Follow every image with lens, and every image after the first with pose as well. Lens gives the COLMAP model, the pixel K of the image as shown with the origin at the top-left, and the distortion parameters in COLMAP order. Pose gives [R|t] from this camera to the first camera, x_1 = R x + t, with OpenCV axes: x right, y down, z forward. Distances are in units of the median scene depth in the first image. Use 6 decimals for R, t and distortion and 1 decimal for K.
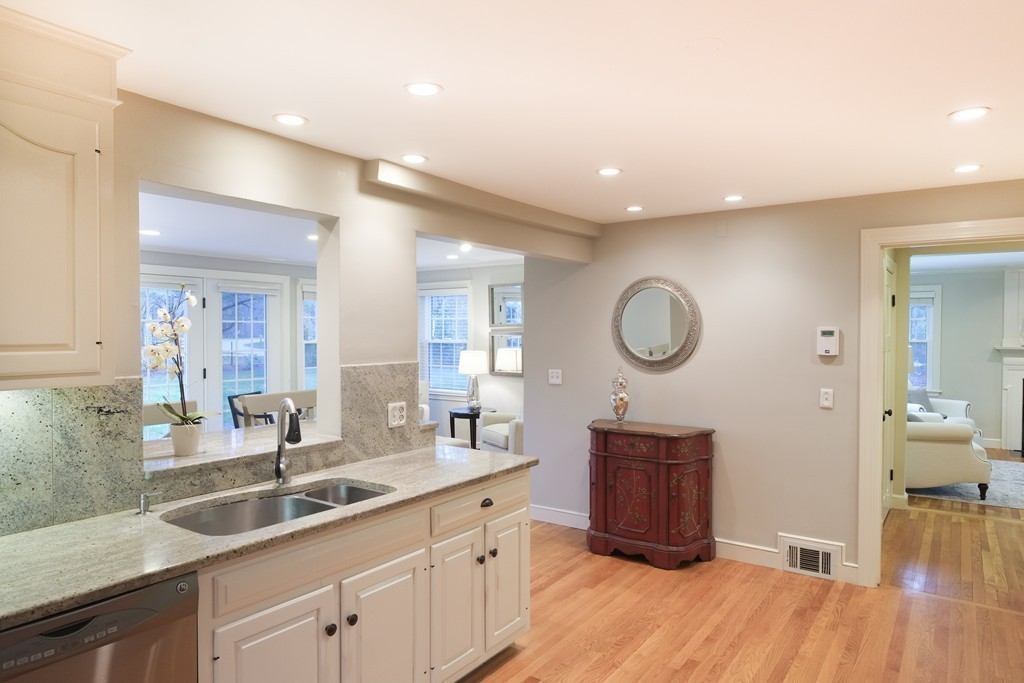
lens RADIAL K [[639.8, 0, 516.1], [0, 639.8, 344.8], [0, 0, 1]] dist [0.001497, -0.000533]
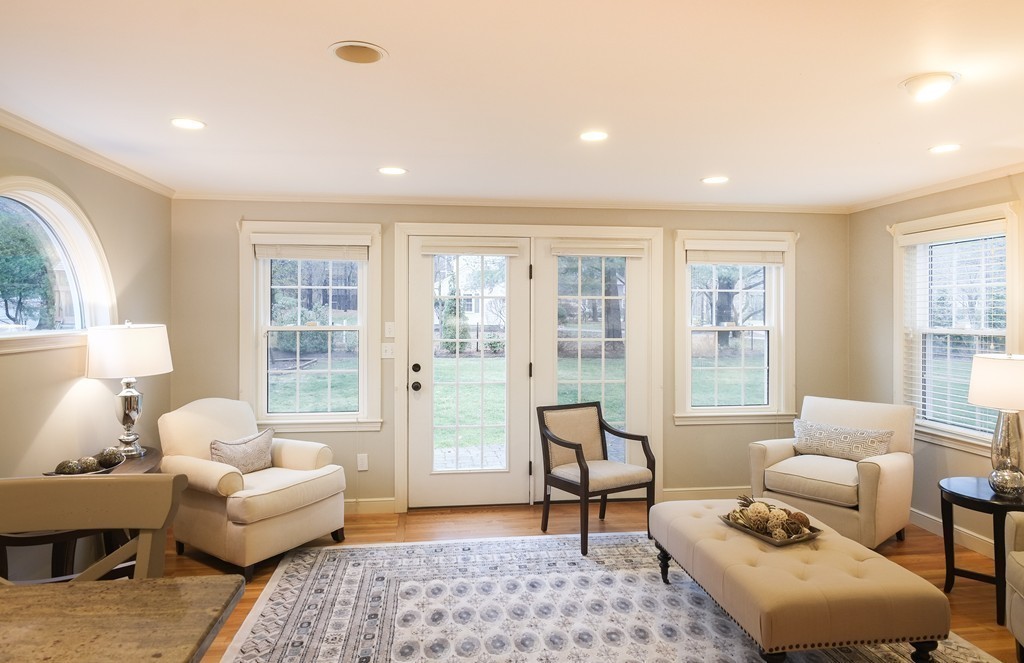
lens RADIAL K [[637.1, 0, 509.7], [0, 637.1, 311.2], [0, 0, 1]] dist [-0.004960, -0.002926]
pose [[0.673057, -0.001483, -0.739590, 0.056610], [-0.016477, 0.999720, -0.017000, -0.018564], [0.739407, 0.023628, 0.672843, 1.058610]]
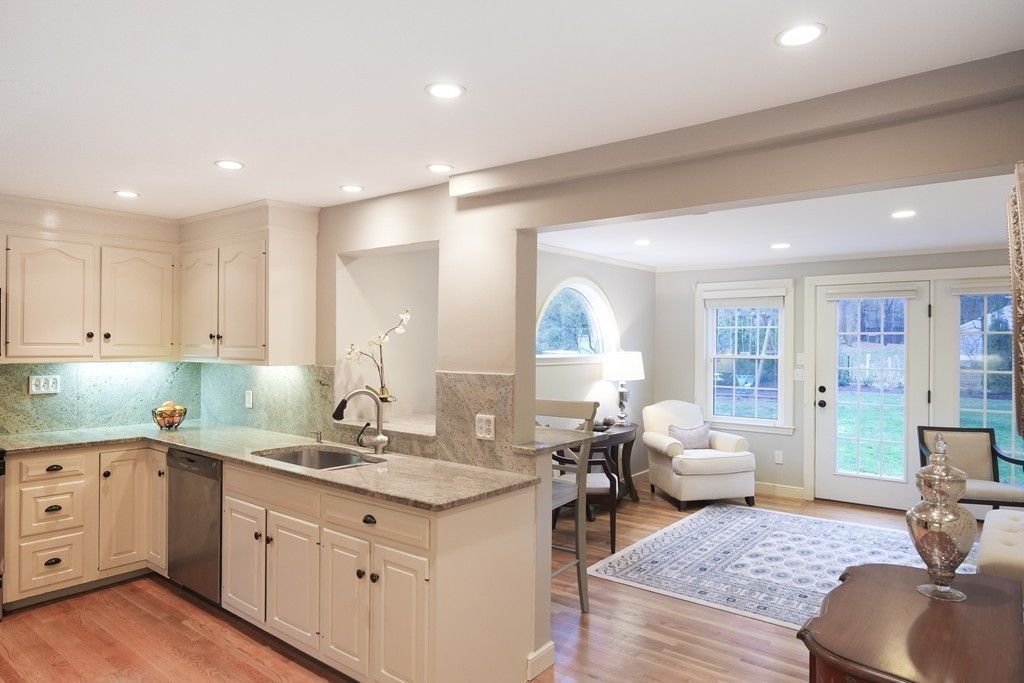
lens RADIAL K [[639.8, 0, 511.6], [0, 639.8, 340.8], [0, 0, 1]] dist [0.001497, -0.000533]
pose [[-0.063422, -0.006828, -0.997963, 0.772876], [-0.027926, 0.999597, -0.005064, -0.017112], [0.997596, 0.027548, -0.063587, 1.094973]]
